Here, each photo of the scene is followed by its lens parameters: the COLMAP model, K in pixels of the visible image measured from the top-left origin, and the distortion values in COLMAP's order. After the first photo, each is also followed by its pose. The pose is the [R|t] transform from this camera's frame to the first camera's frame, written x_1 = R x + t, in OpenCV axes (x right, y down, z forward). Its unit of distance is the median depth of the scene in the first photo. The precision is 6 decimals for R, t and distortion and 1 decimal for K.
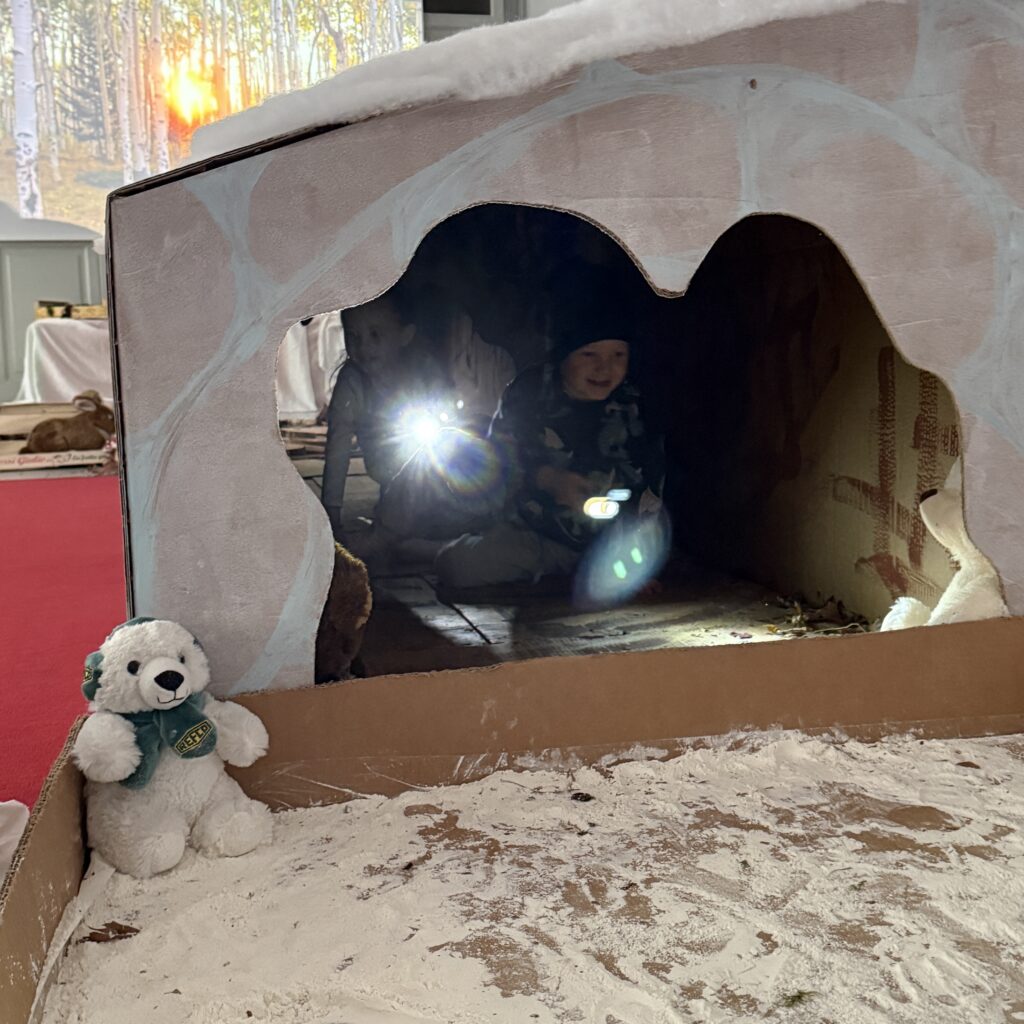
lens RADIAL K [[1237.3, 0, 502.5], [0, 1237.3, 518.4], [0, 0, 1]] dist [0.043941, 0.000000]
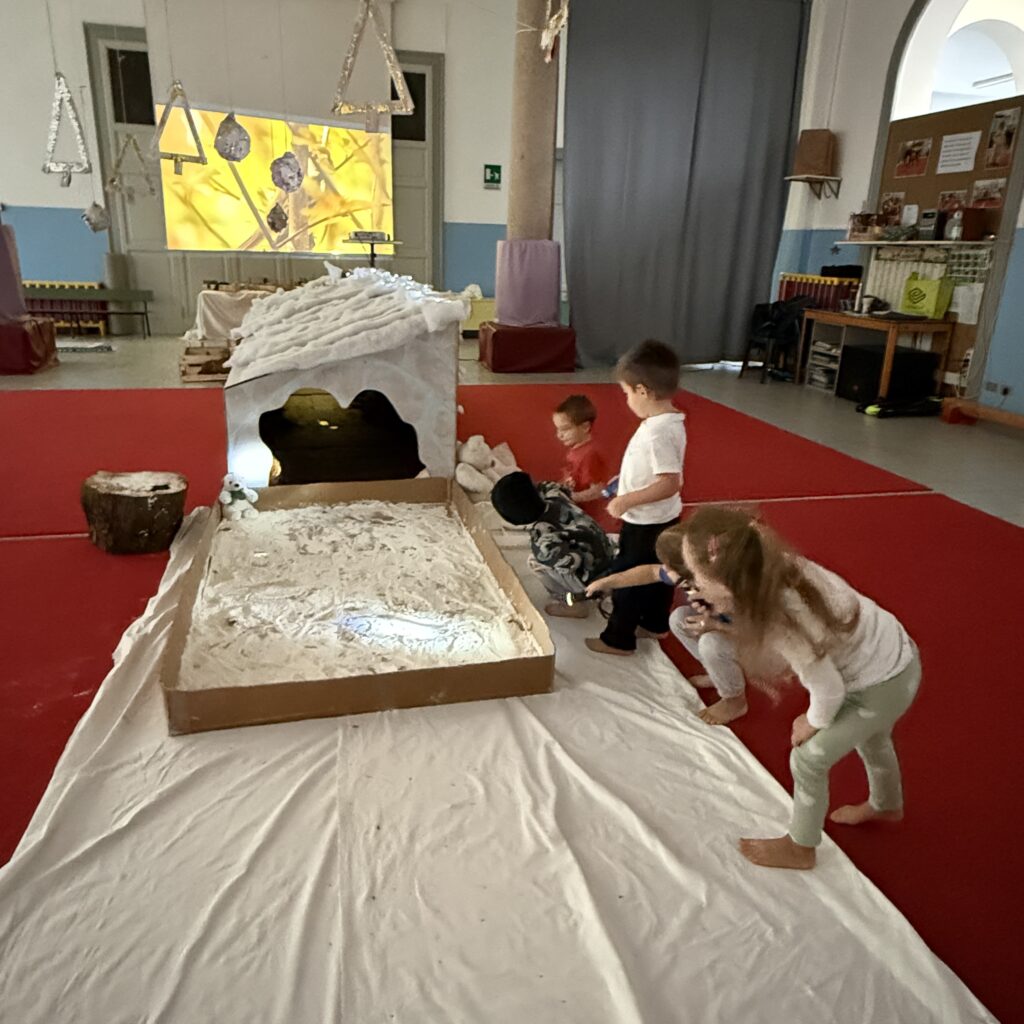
lens RADIAL K [[789.5, 0, 510.1], [0, 789.5, 512.2], [0, 0, 1]] dist [-0.009977, 0.005524]
pose [[0.998656, 0.047932, 0.019718, 0.711375], [-0.050826, 0.980170, 0.191530, -0.393922], [-0.010147, -0.192274, 0.981289, -1.989938]]
